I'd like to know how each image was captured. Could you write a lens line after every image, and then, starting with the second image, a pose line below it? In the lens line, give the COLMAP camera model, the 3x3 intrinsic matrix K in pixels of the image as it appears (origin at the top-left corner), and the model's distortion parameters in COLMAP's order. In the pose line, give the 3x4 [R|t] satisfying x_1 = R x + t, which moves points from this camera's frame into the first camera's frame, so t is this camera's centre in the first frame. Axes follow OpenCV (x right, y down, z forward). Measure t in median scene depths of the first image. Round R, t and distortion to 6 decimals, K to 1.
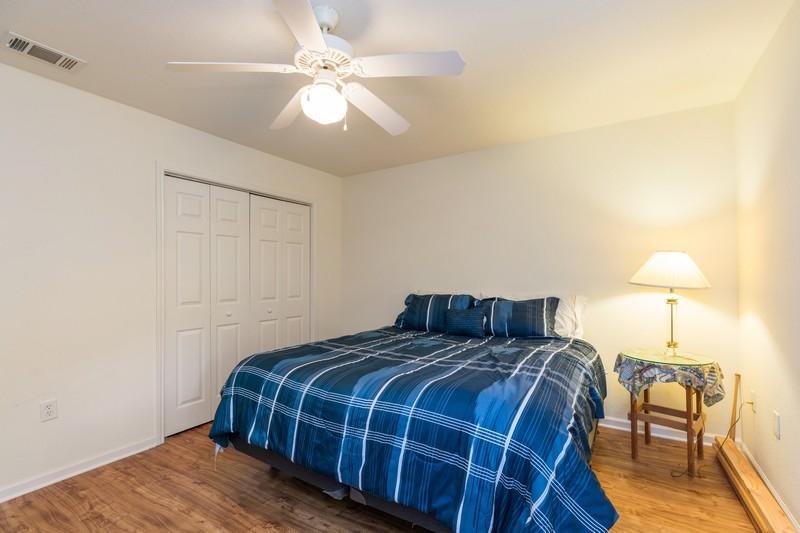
lens RADIAL K [[361.8, 0, 402.5], [0, 361.8, 267.1], [0, 0, 1]] dist [0.004757, 0.000098]
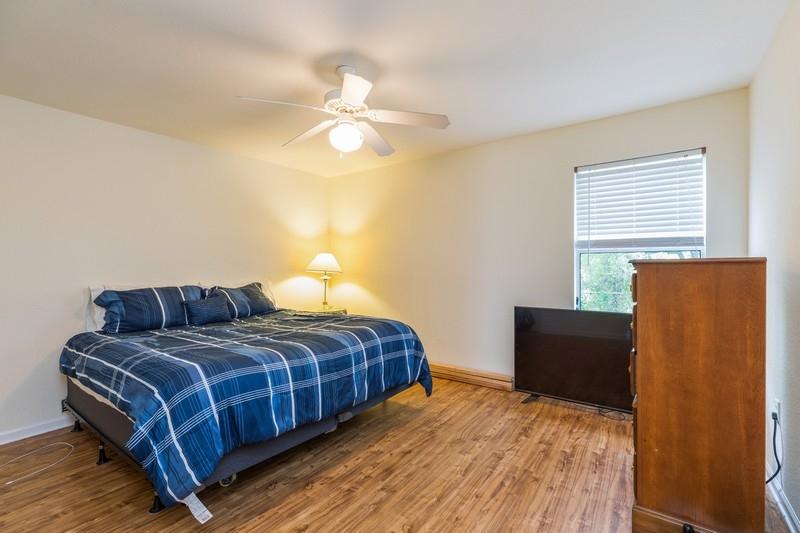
lens RADIAL K [[361.8, 0, 402.3], [0, 361.8, 266.7], [0, 0, 1]] dist [0.004757, 0.000098]
pose [[0.069645, 0.002960, 0.997567, -1.082870], [-0.014725, 0.999890, -0.001939, 0.023361], [-0.997463, -0.014554, 0.069681, 0.477511]]
